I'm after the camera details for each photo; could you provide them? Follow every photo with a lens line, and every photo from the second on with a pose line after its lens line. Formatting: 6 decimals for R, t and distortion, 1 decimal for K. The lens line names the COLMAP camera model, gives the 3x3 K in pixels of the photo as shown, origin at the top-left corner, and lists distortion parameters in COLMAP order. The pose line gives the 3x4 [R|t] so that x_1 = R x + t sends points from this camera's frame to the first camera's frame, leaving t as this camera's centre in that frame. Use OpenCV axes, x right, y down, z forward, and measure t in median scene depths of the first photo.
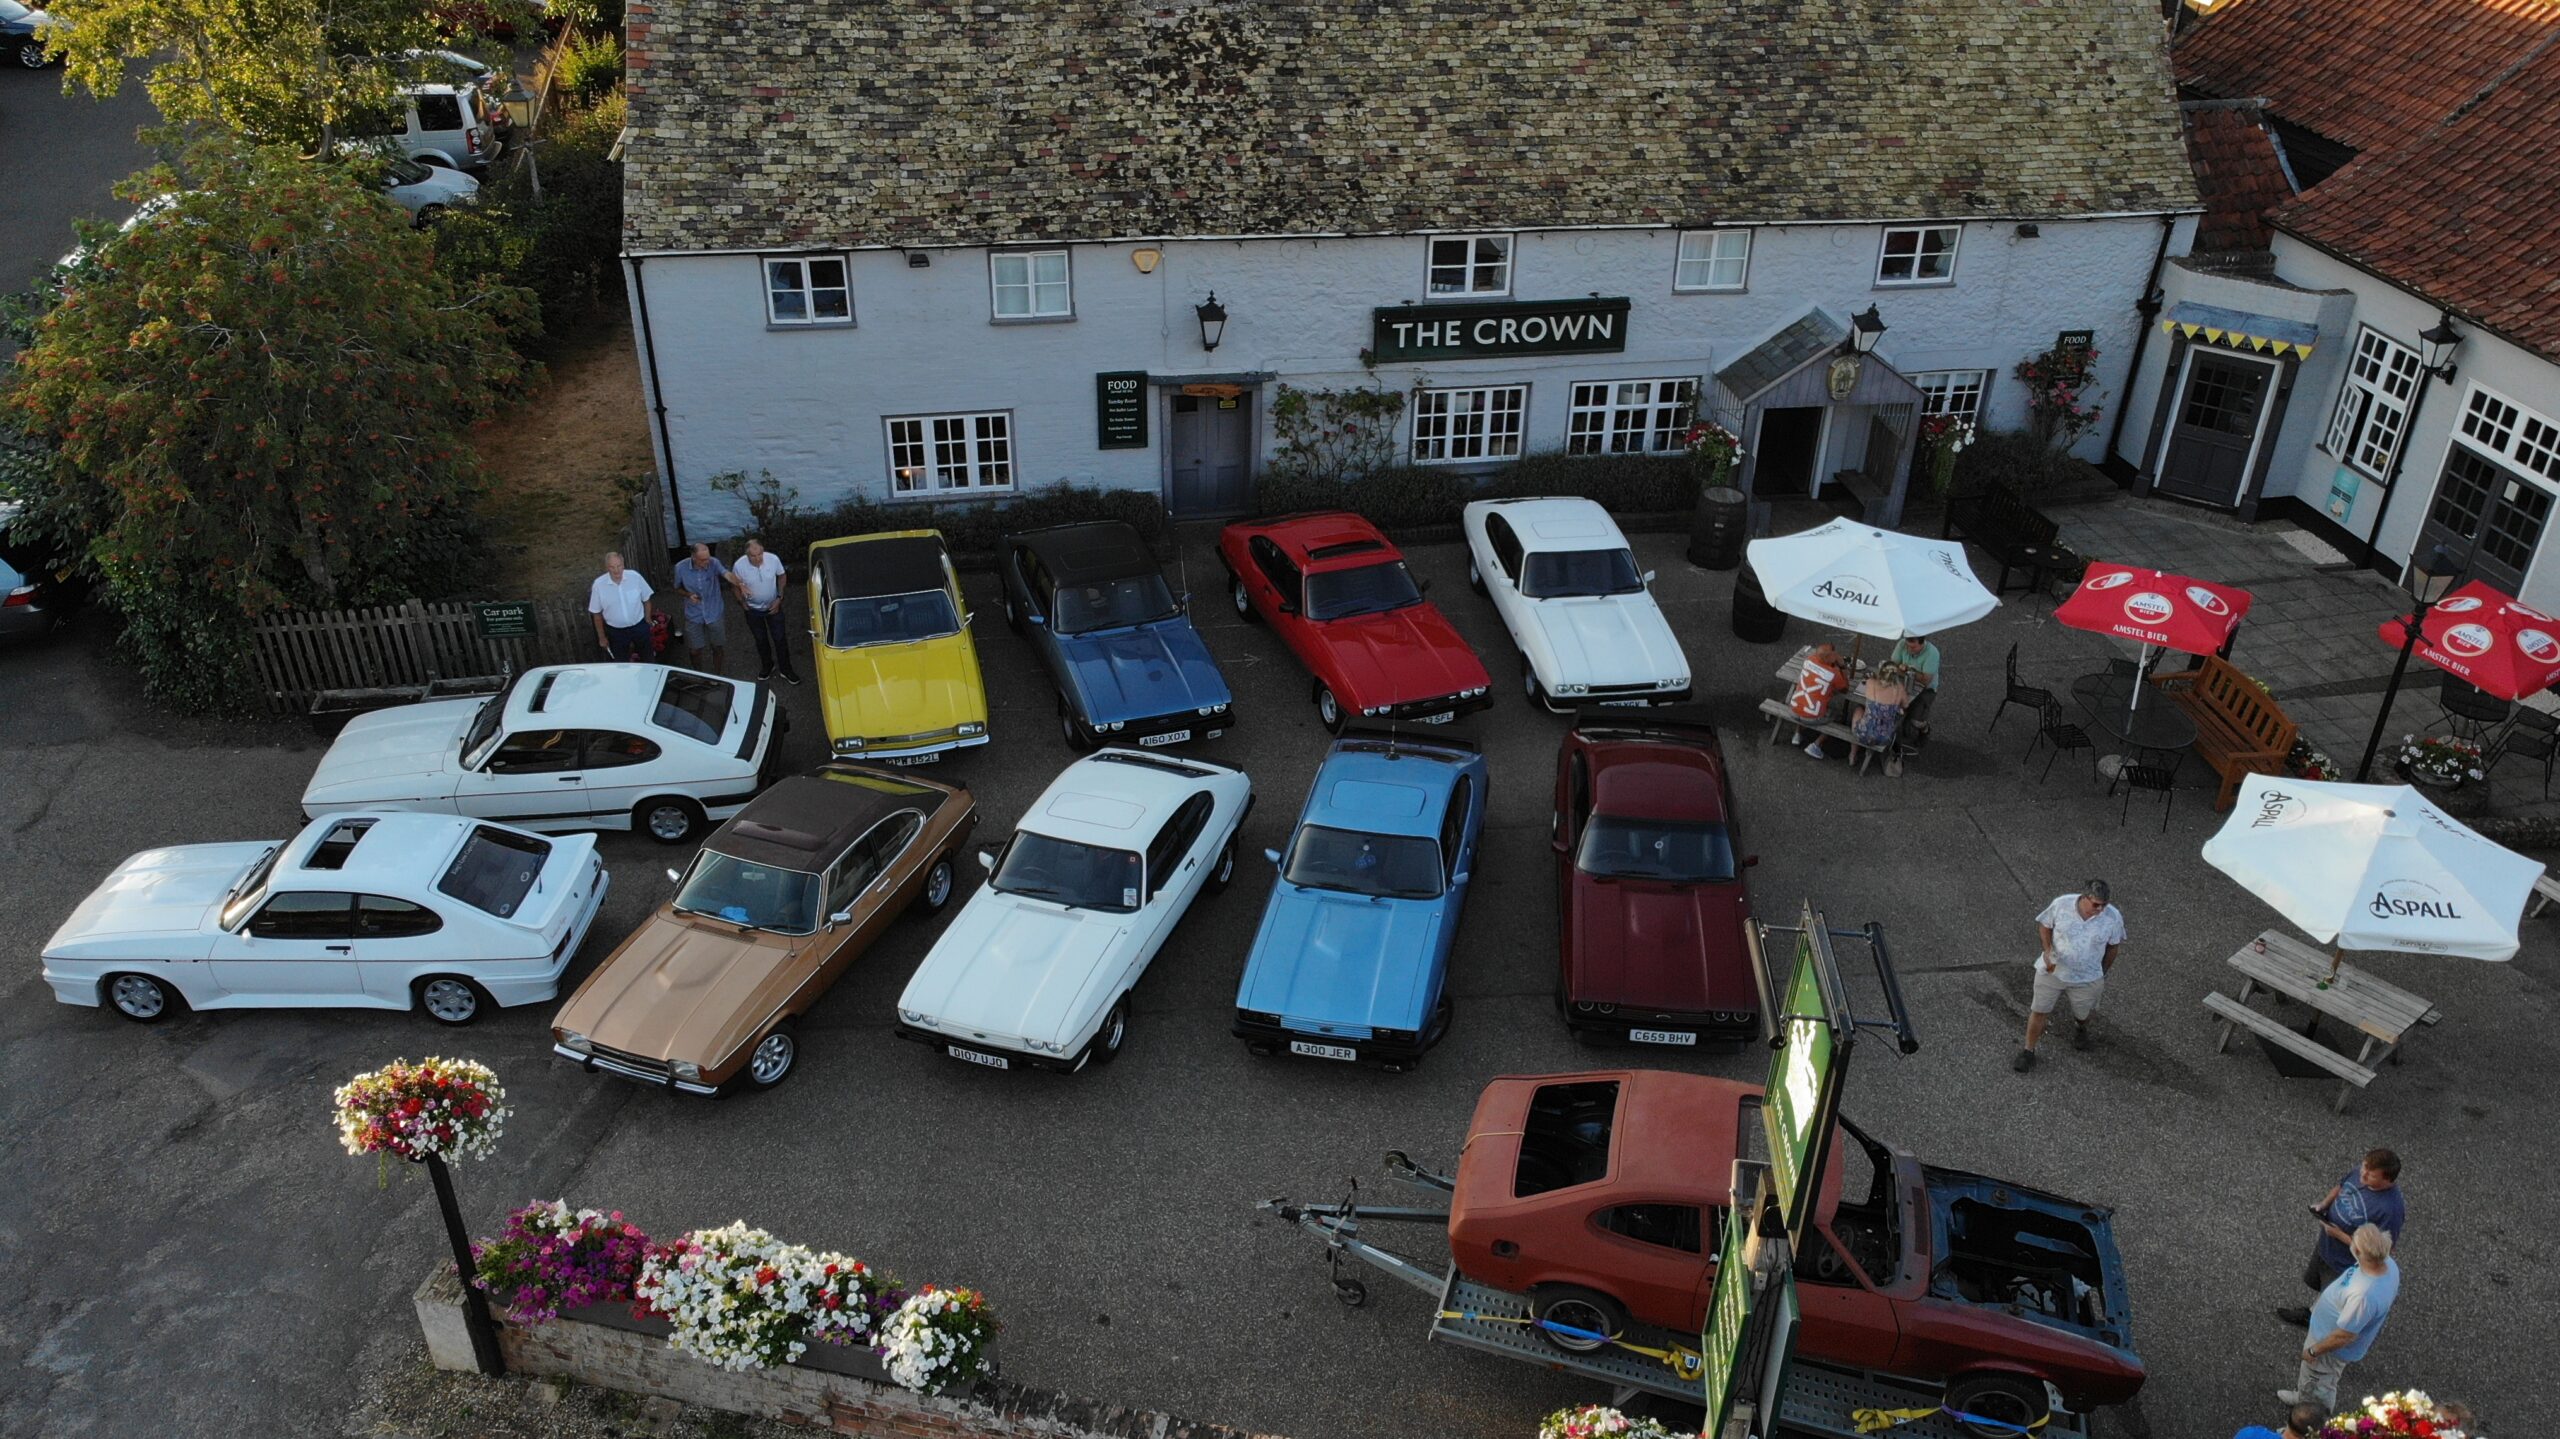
lens RADIAL K [[1926.4, 0, 1284.1], [0, 1926.4, 715.5], [0, 0, 1]] dist [-0.003375, 0.002139]
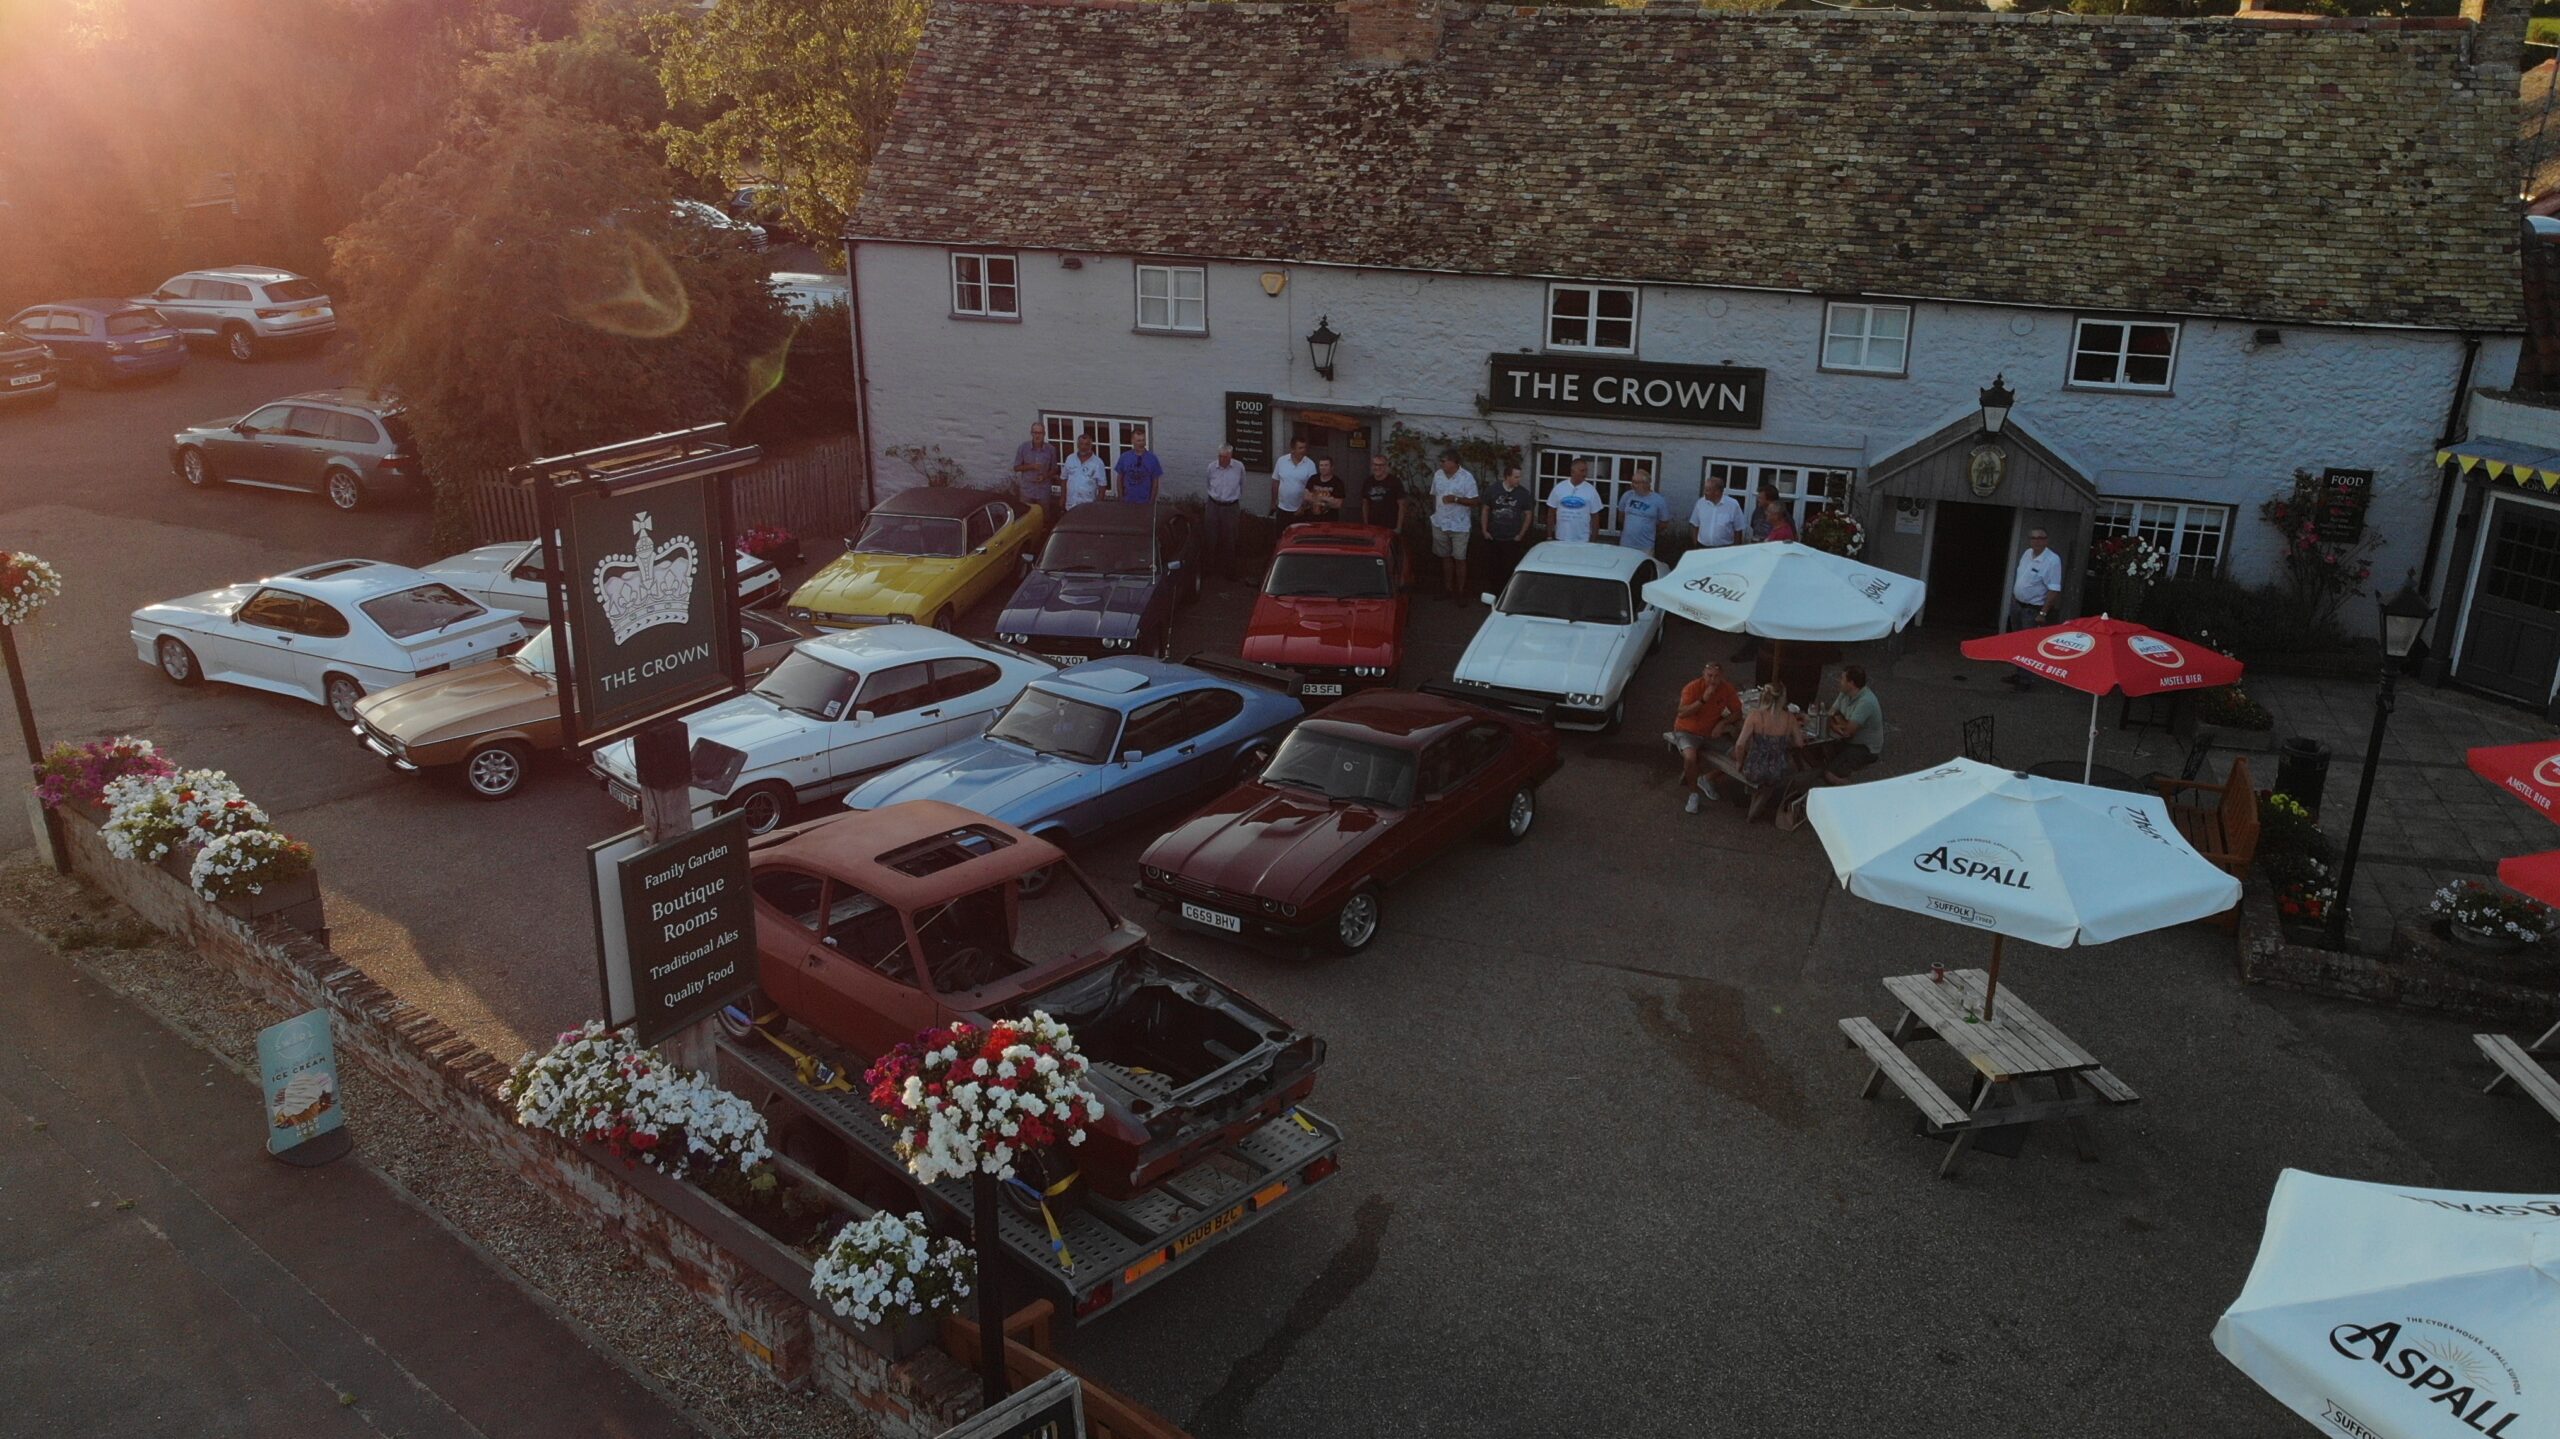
lens RADIAL K [[1927.2, 0, 1286.3], [0, 1927.2, 719.4], [0, 0, 1]] dist [-0.003388, 0.003273]
pose [[0.889355, 0.149984, -0.431916, 0.411526], [-0.229189, 0.963652, -0.137289, 0.130509], [0.395626, 0.221089, 0.891403, 0.119023]]
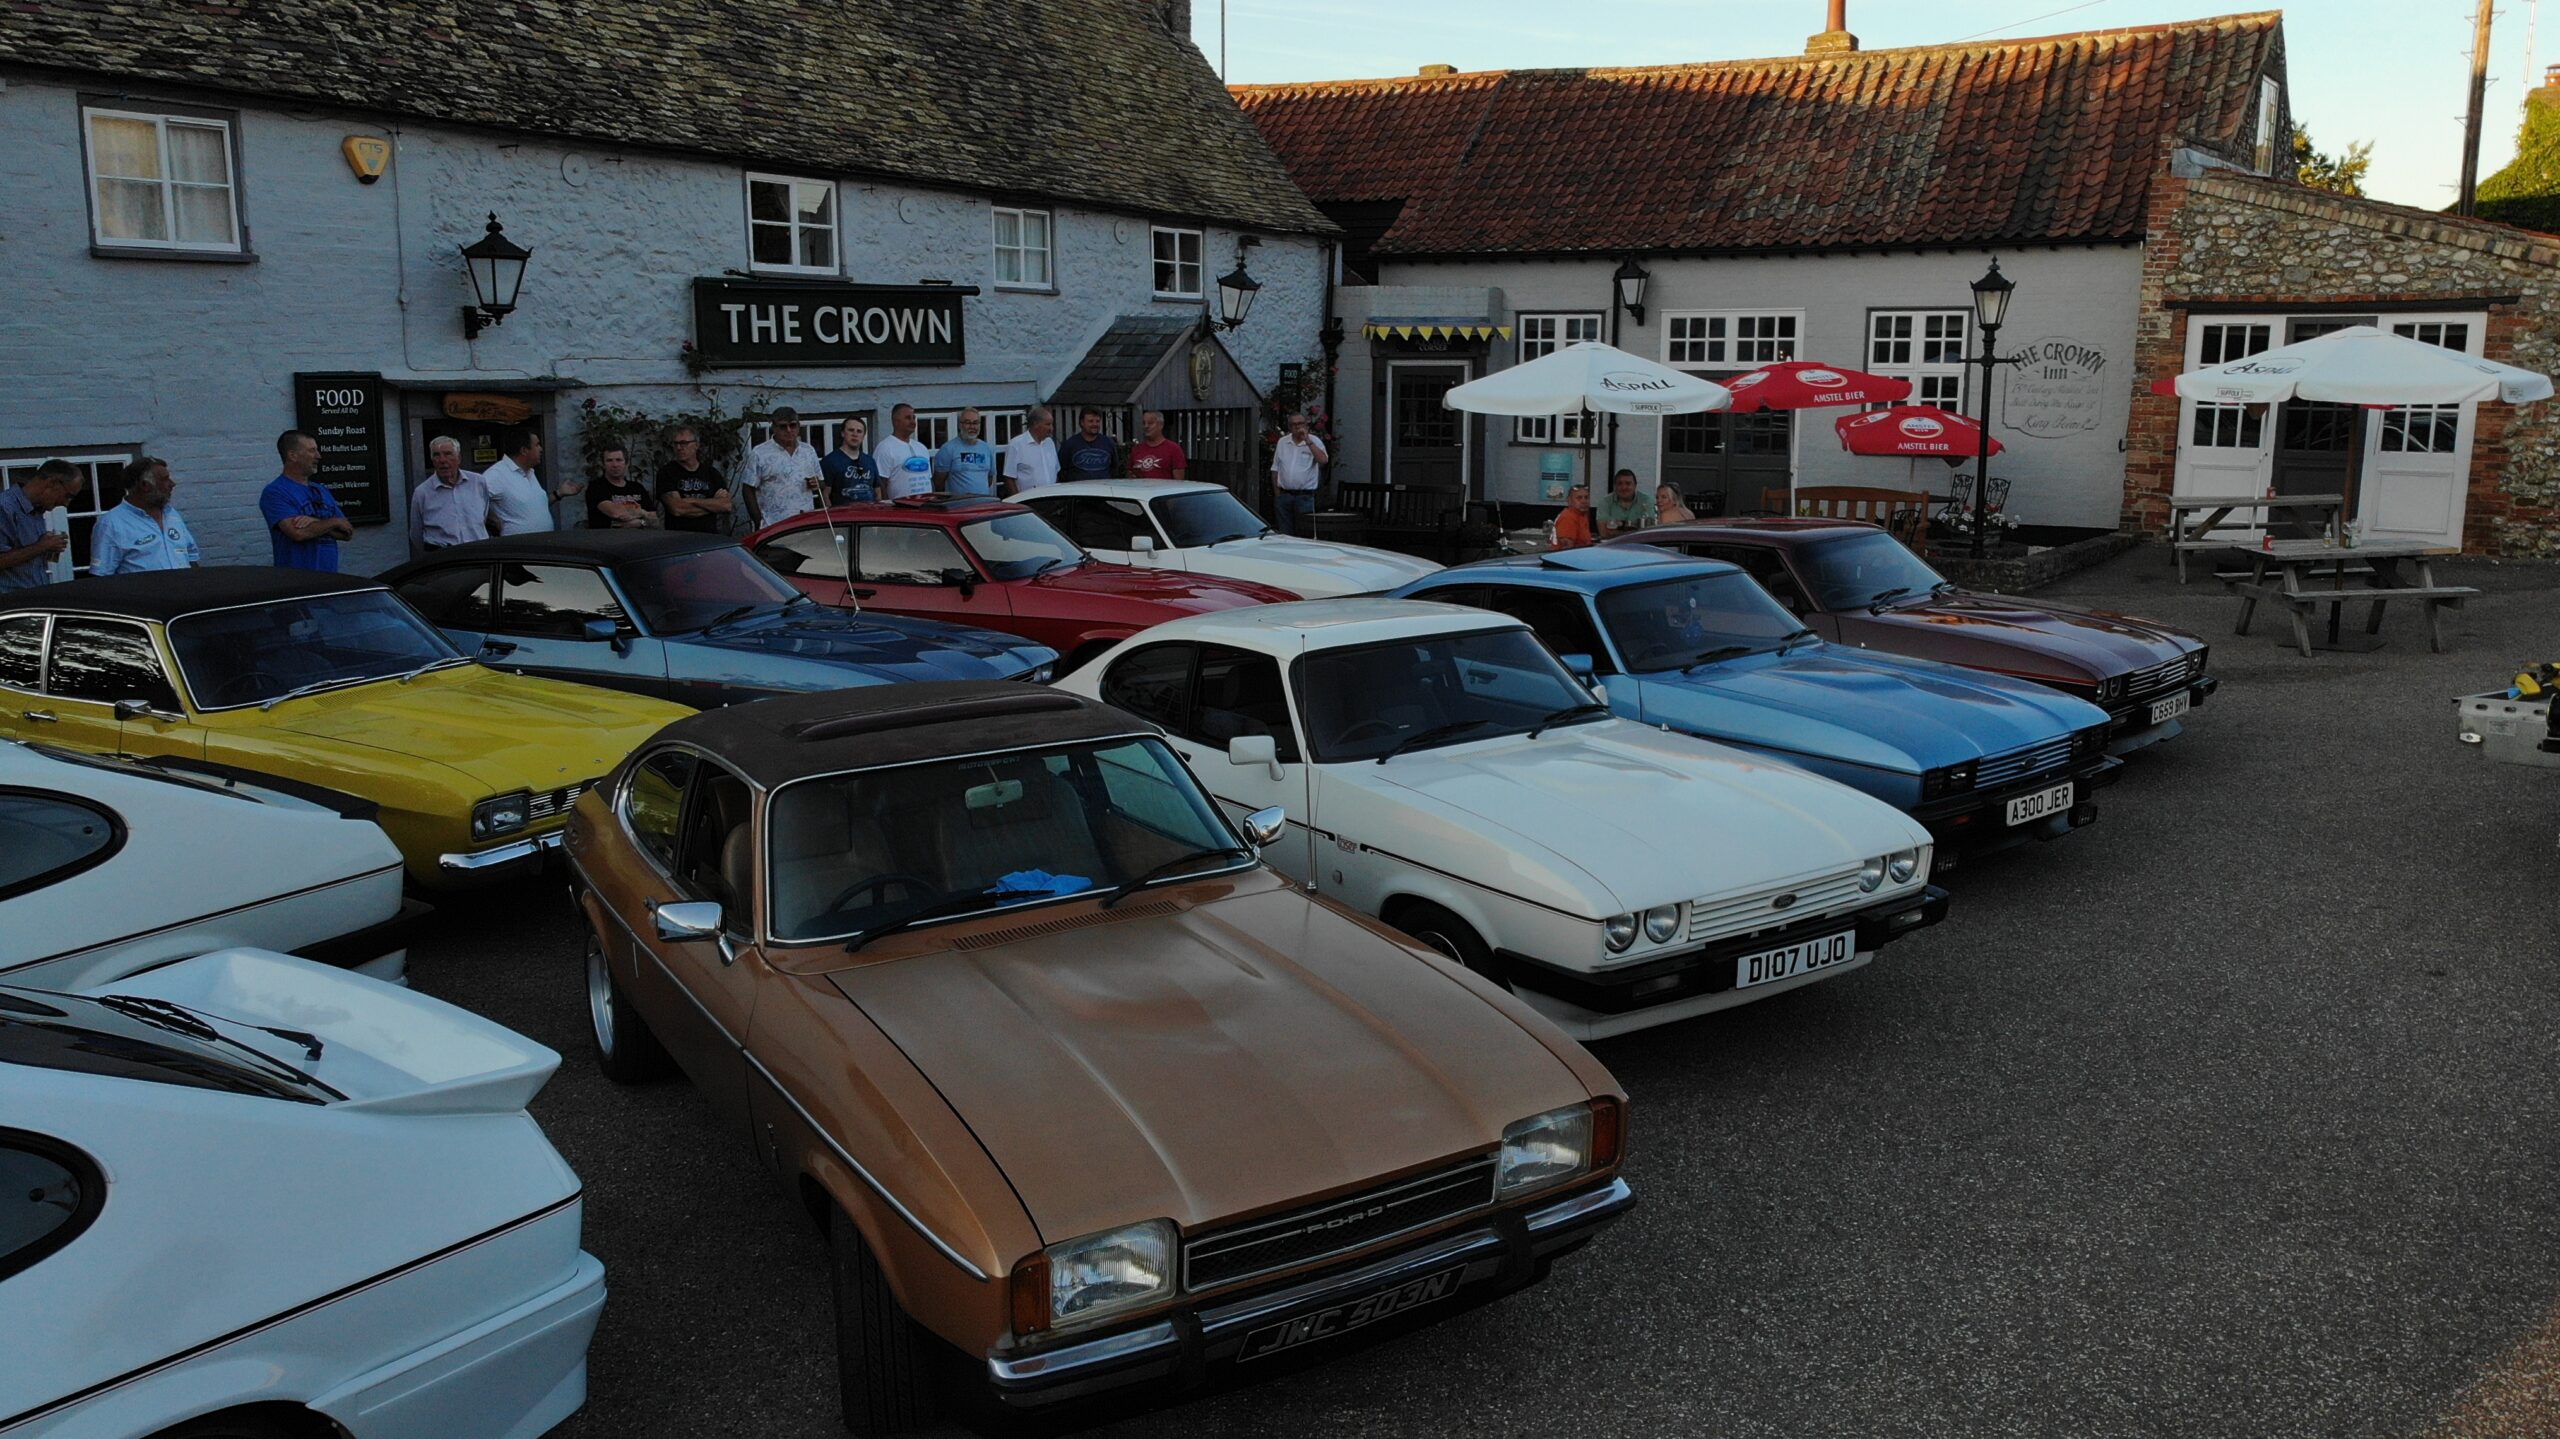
lens RADIAL K [[1935.4, 0, 1280.0], [0, 1935.4, 719.5], [0, 0, 1]] dist [-0.002880, 0.000011]
pose [[0.636150, -0.160639, 0.754658, -0.341706], [0.405924, 0.901464, -0.150291, 0.098014], [-0.656154, 0.401942, 0.638674, 0.522562]]
